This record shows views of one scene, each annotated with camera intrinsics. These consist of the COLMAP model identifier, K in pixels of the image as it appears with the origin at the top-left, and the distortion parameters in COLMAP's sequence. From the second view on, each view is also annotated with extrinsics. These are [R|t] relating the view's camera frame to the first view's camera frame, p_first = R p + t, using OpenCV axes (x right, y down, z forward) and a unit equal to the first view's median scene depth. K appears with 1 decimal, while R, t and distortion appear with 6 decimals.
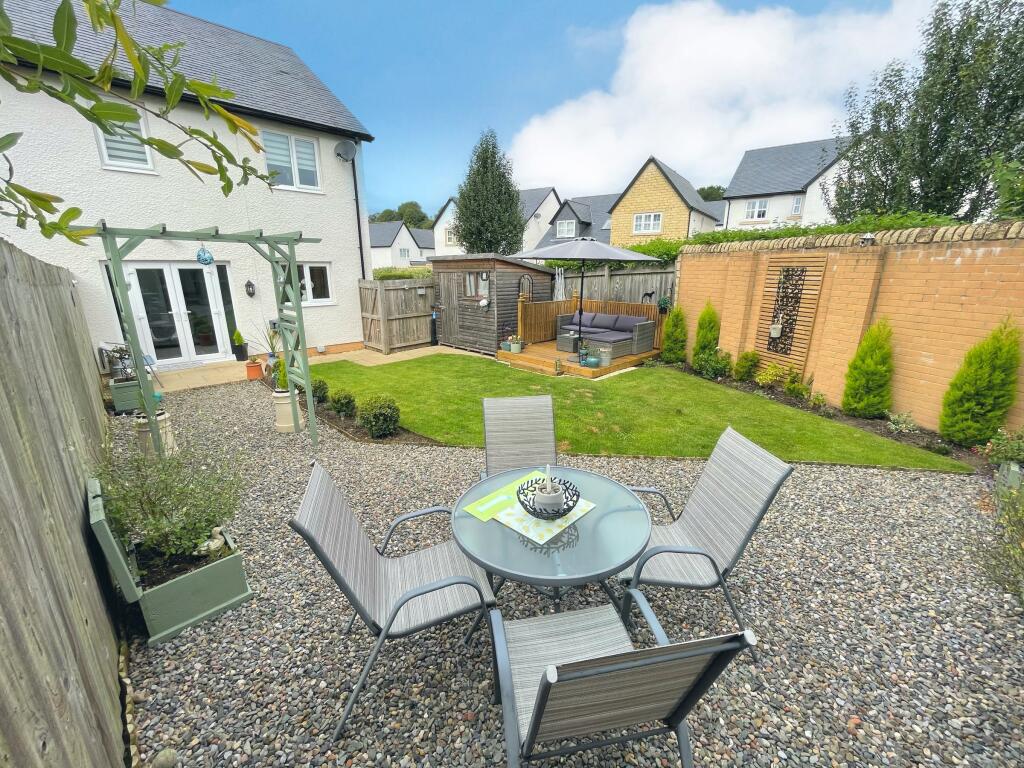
lens RADIAL K [[403.5, 0, 515.8], [0, 403.5, 372.3], [0, 0, 1]] dist [-0.000419, 0.000016]
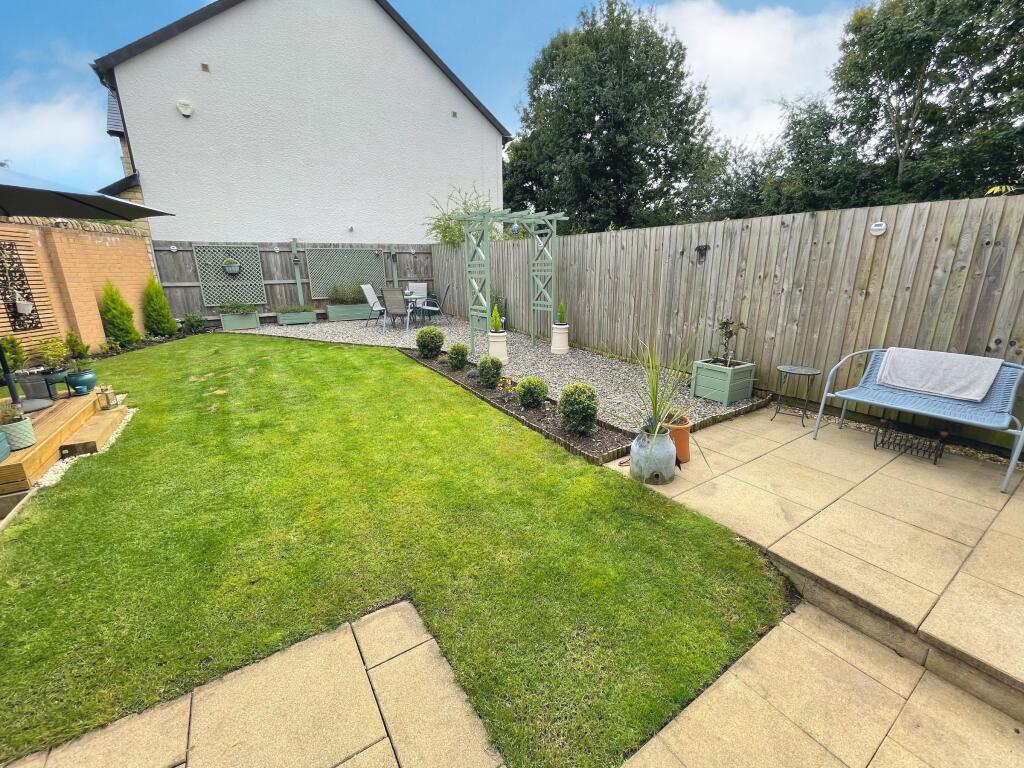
lens RADIAL K [[413.8, 0, 510.1], [0, 413.8, 382.5], [0, 0, 1]] dist [-0.003073, -0.000006]
pose [[-0.978558, -0.041912, 0.201661, -0.449416], [0.064094, 0.868505, 0.491519, -0.224058], [-0.195744, 0.493905, -0.847197, 1.072695]]
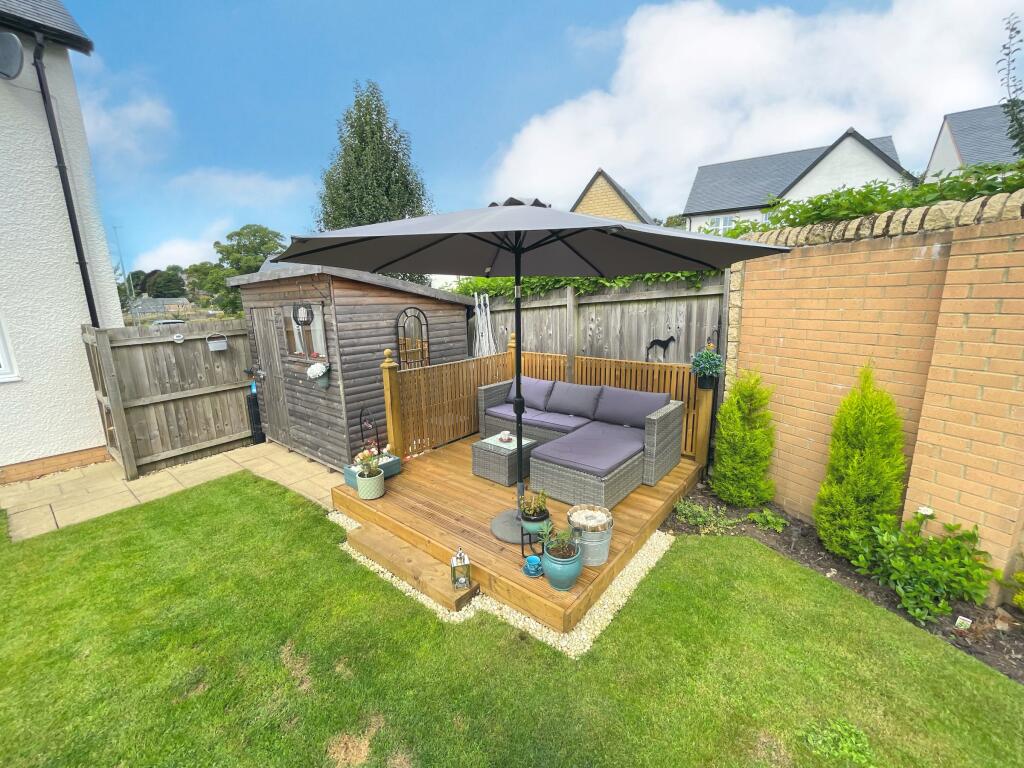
lens RADIAL K [[413.8, 0, 510.1], [0, 413.8, 382.5], [0, 0, 1]] dist [-0.003073, -0.000006]
pose [[0.993333, -0.044061, 0.106530, 0.090148], [0.049969, 0.997320, -0.053434, -0.119931], [-0.103890, 0.058401, 0.992873, 0.496474]]
